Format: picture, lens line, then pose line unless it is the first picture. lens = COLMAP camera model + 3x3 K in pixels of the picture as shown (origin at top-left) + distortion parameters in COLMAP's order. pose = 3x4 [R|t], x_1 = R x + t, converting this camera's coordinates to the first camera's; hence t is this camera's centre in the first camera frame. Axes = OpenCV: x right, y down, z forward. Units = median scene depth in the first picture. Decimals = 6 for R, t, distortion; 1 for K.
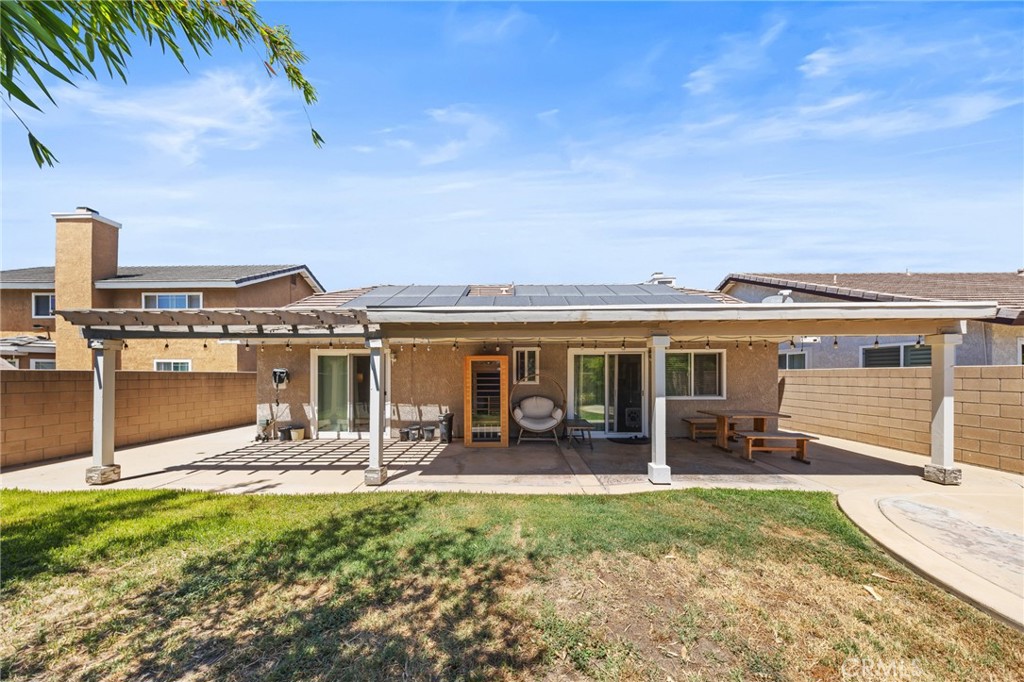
lens RADIAL K [[311.9, 0, 510.6], [0, 311.9, 372.2], [0, 0, 1]] dist [0.000663, -0.000001]
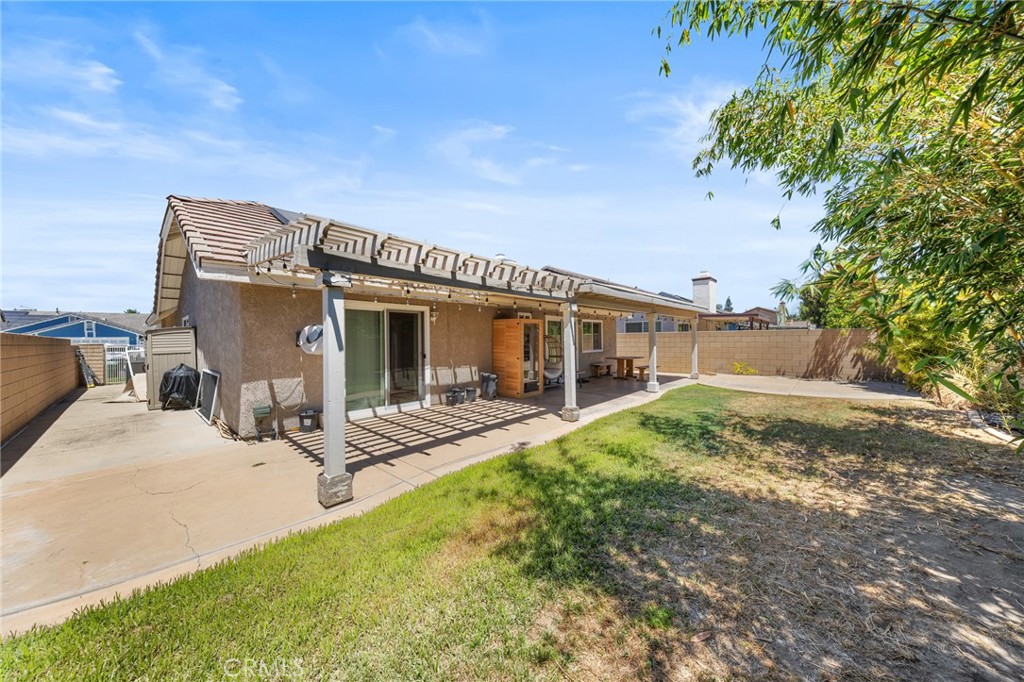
lens RADIAL K [[340.9, 0, 515.3], [0, 340.9, 336.6], [0, 0, 1]] dist [-0.000368, 0.000016]
pose [[0.656036, 0.001182, 0.754728, -0.963882], [0.002344, 0.999991, -0.003604, 0.016074], [-0.754726, 0.004133, 0.656028, 0.173304]]
